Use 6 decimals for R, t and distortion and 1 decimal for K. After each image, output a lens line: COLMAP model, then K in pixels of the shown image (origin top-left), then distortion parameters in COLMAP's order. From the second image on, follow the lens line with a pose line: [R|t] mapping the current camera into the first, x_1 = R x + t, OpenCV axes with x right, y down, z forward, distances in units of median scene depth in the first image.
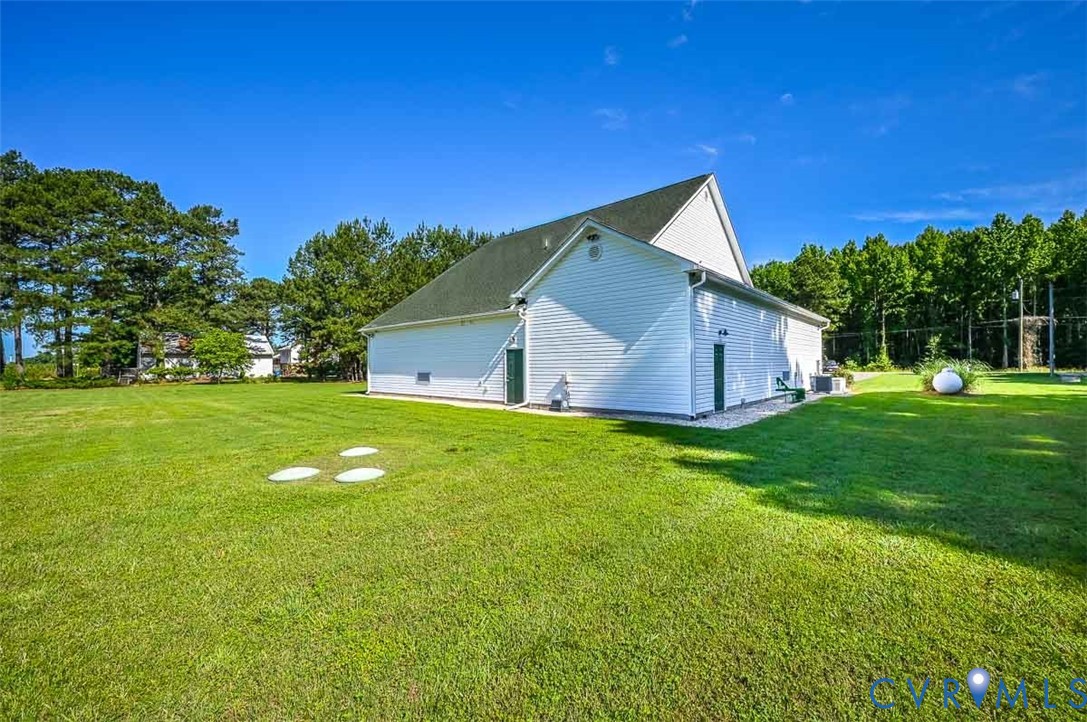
lens RADIAL K [[421.9, 0, 543.5], [0, 421.9, 361.0], [0, 0, 1]] dist [-0.000700, -0.000068]
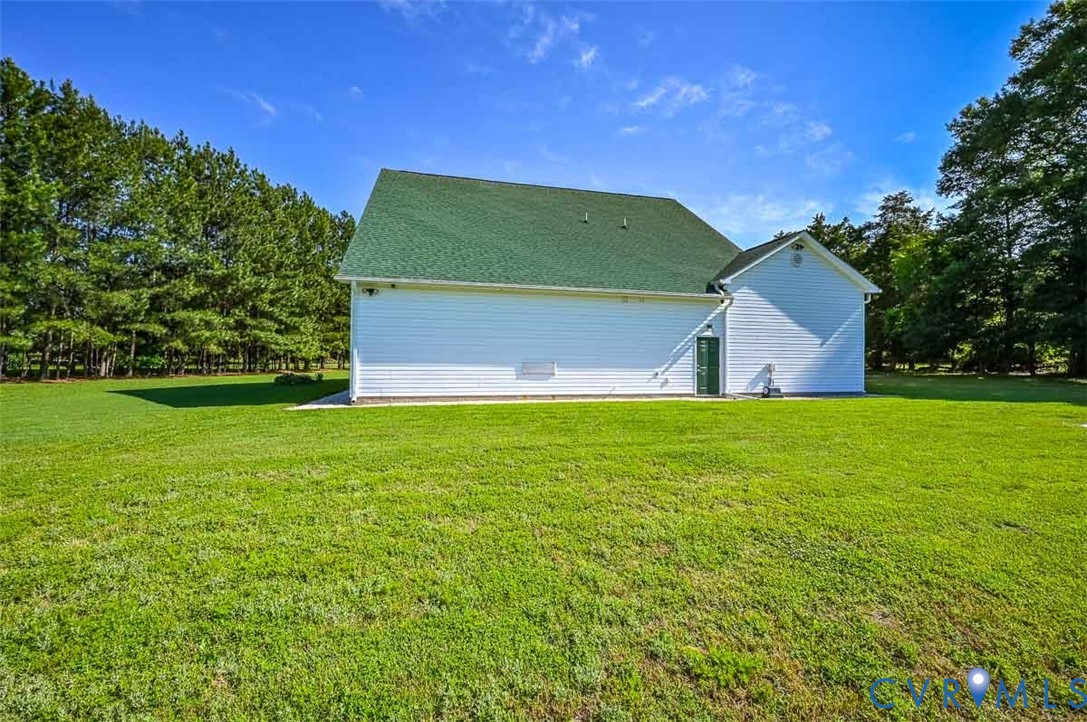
lens RADIAL K [[460.3, 0, 543.5], [0, 460.3, 361.0], [0, 0, 1]] dist [-0.000716, -0.000068]
pose [[0.563343, 0.018185, 0.826023, -1.102835], [-0.020307, 0.999760, -0.008161, 0.040542], [-0.825974, -0.012177, 0.563577, 0.712064]]
